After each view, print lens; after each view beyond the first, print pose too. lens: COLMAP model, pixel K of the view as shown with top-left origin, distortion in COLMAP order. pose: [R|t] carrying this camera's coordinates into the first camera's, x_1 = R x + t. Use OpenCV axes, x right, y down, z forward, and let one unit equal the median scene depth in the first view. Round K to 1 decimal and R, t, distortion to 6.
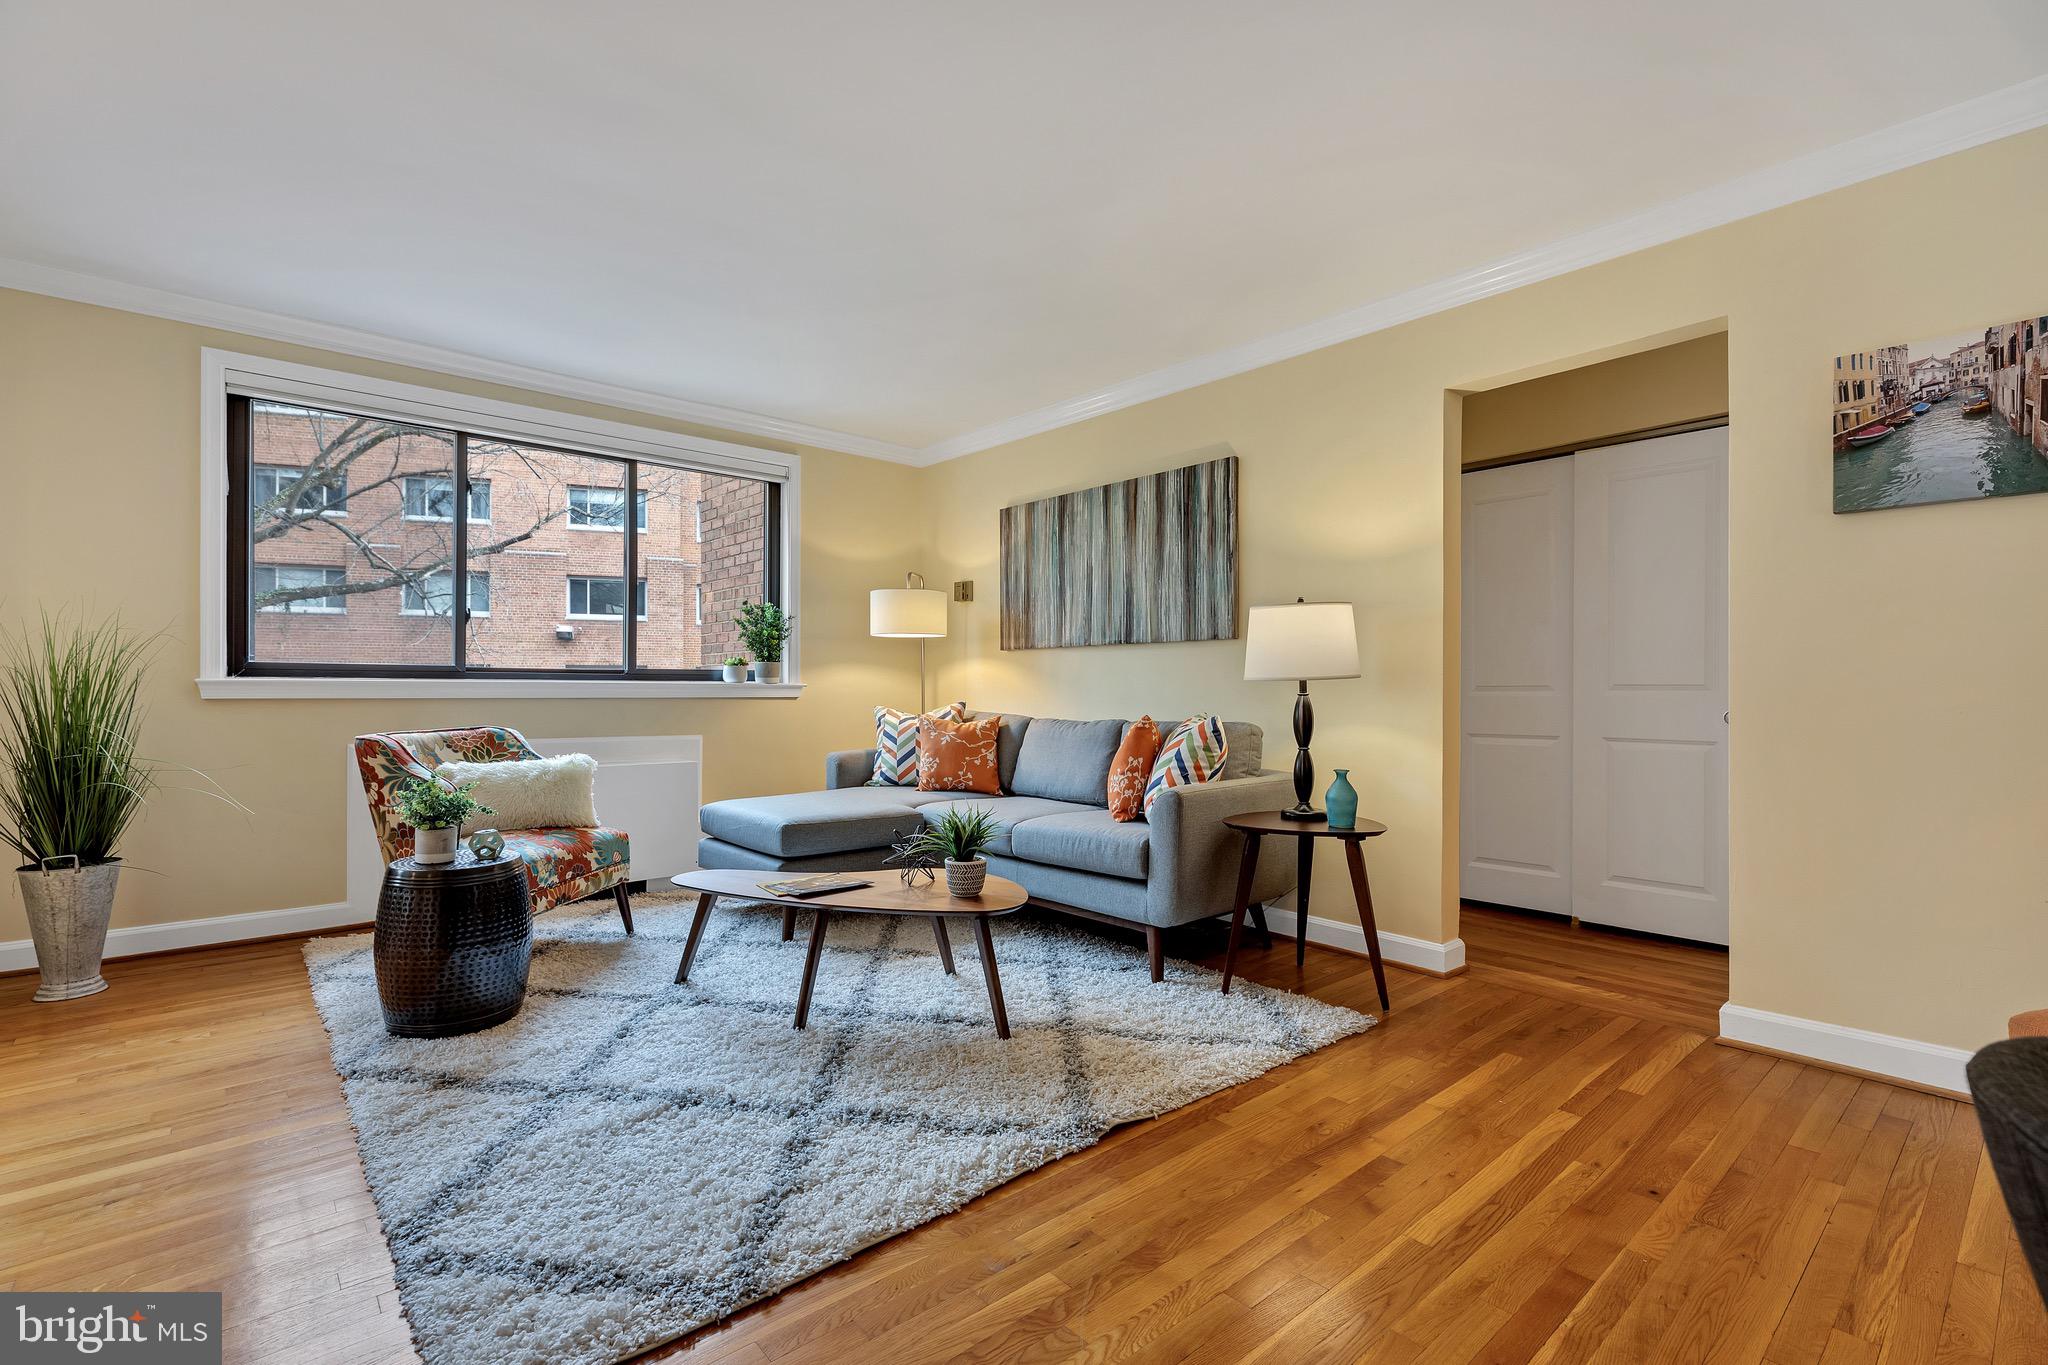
lens RADIAL K [[922.0, 0, 1024.0], [0, 922.0, 682.5], [0, 0, 1]] dist [0.000488, -0.000093]
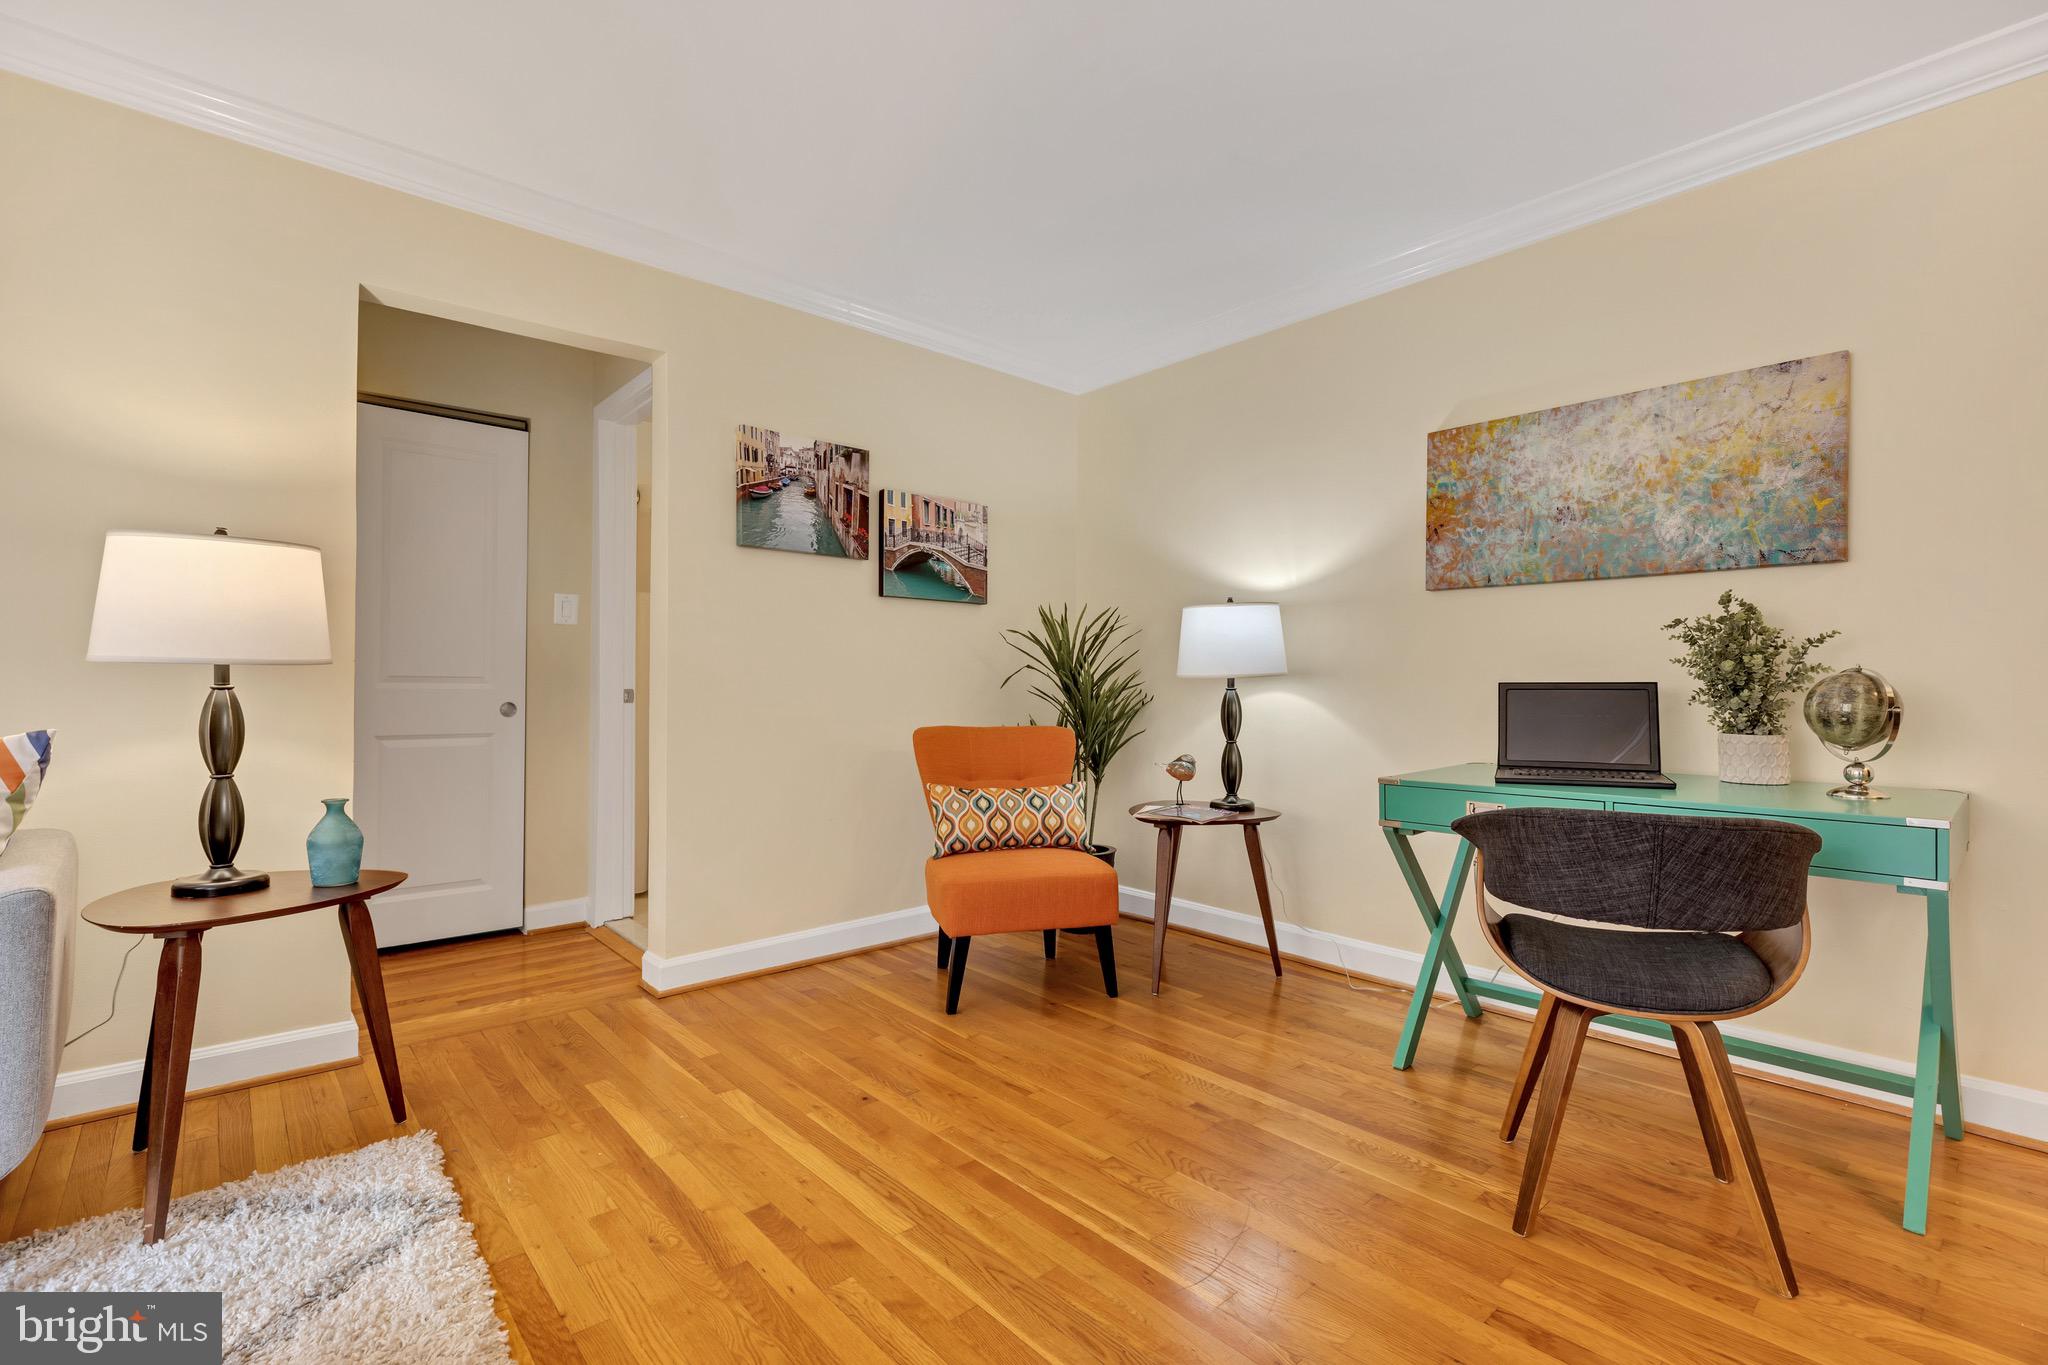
lens RADIAL K [[922.0, 0, 1024.0], [0, 922.0, 682.5], [0, 0, 1]] dist [0.000488, -0.000093]
pose [[-0.005633, 0.003678, 0.999977, -0.243631], [-0.010860, 0.999934, -0.003739, 0.004601], [-0.999925, -0.010881, -0.005593, 0.370060]]
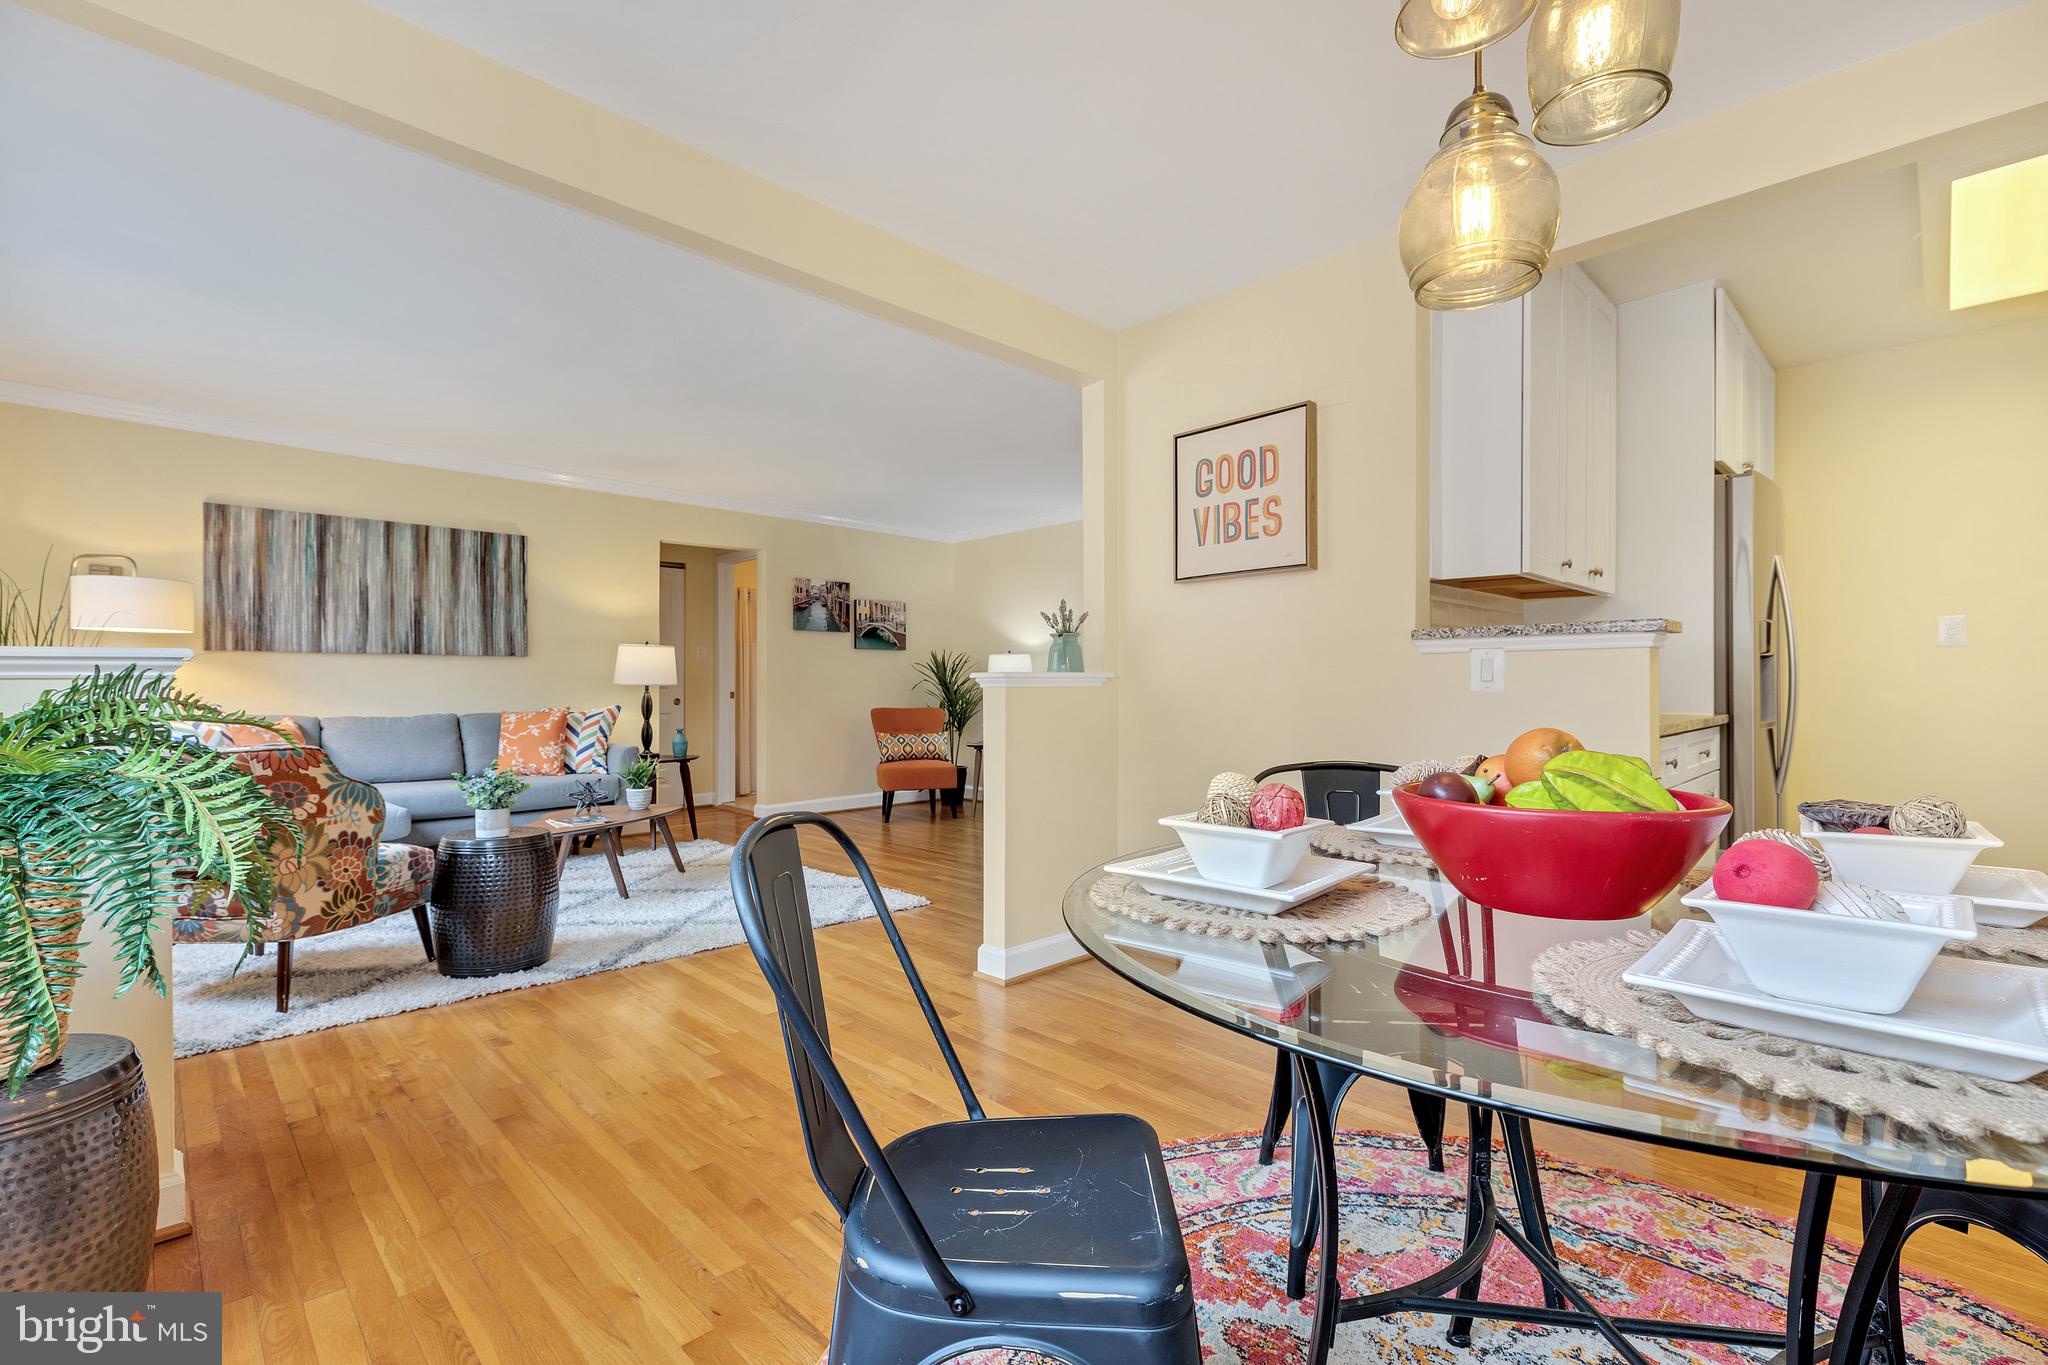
lens RADIAL K [[907.1, 0, 1024.0], [0, 907.1, 682.5], [0, 0, 1]] dist [-0.001673, 0.000089]
pose [[-0.055390, 0.003832, 0.998457, -1.257084], [-0.005660, 0.999975, -0.004152, -0.003071], [-0.998449, -0.005882, -0.055367, 0.257406]]
